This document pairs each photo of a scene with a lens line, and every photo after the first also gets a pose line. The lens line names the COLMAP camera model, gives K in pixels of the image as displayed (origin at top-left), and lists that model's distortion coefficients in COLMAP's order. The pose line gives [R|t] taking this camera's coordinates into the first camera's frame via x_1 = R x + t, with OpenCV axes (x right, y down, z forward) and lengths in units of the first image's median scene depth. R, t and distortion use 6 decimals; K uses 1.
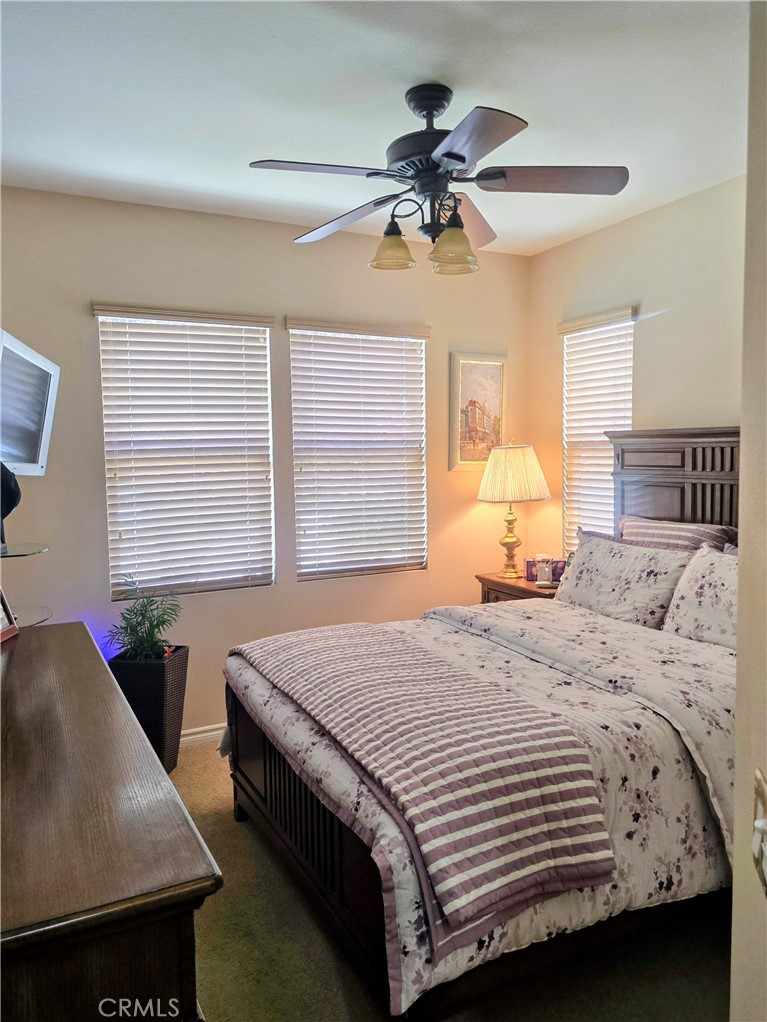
lens RADIAL K [[691.3, 0, 367.9], [0, 691.3, 494.8], [0, 0, 1]] dist [0.057470, -0.055277]
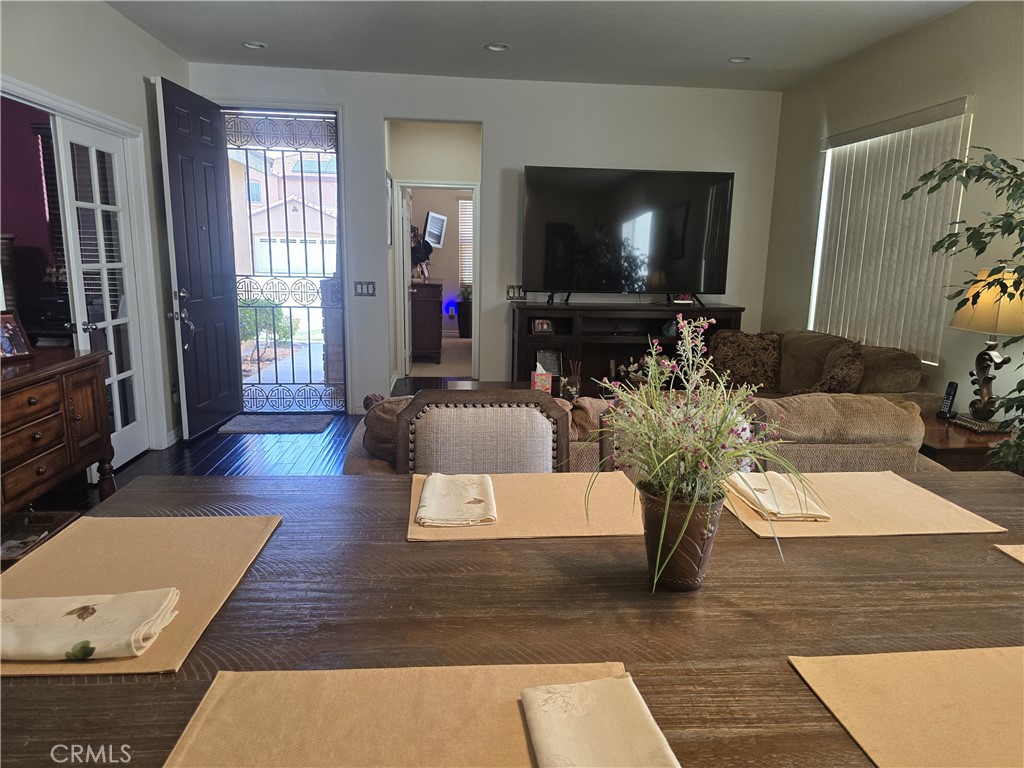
lens RADIAL K [[692.6, 0, 521.3], [0, 692.6, 391.5], [0, 0, 1]] dist [0.057470, -0.055277]
pose [[0.921603, 0.108865, -0.372555, 1.359436], [-0.058596, 0.987882, 0.143720, 0.166460], [0.383686, -0.110623, 0.916814, -2.260645]]
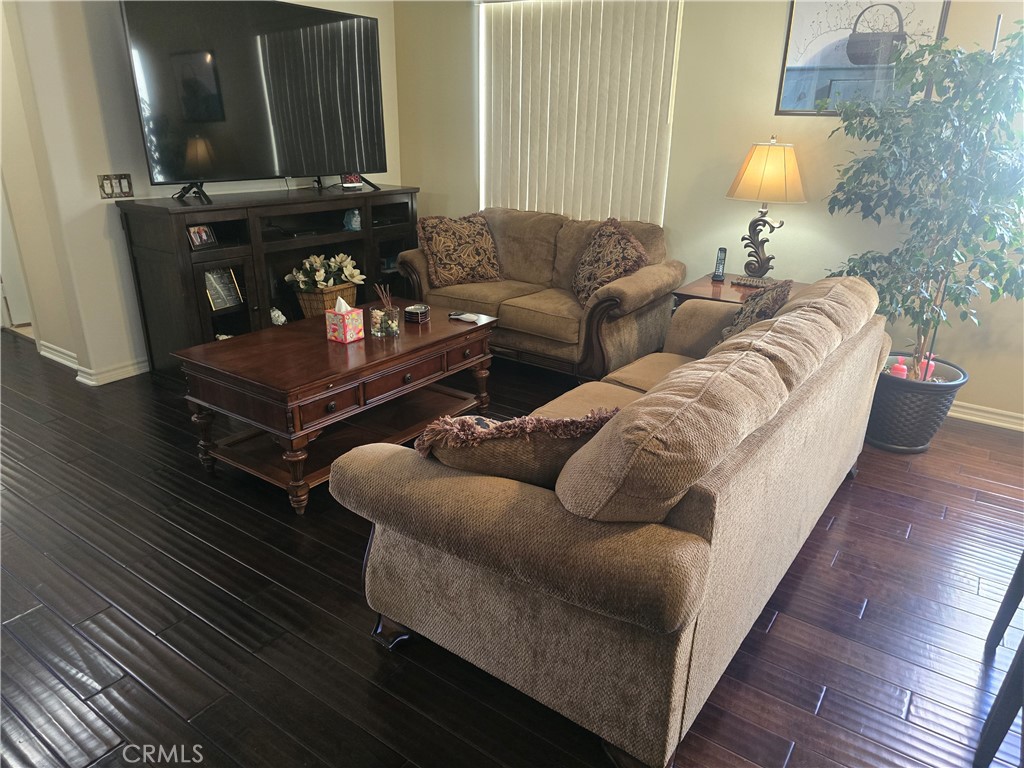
lens RADIAL K [[692.6, 0, 514.0], [0, 692.6, 375.8], [0, 0, 1]] dist [0.057470, -0.055277]
pose [[0.895118, -0.122732, 0.428604, 0.641434], [-0.004108, 0.959050, 0.283205, 0.138374], [-0.445811, -0.255263, 0.857959, -1.922589]]
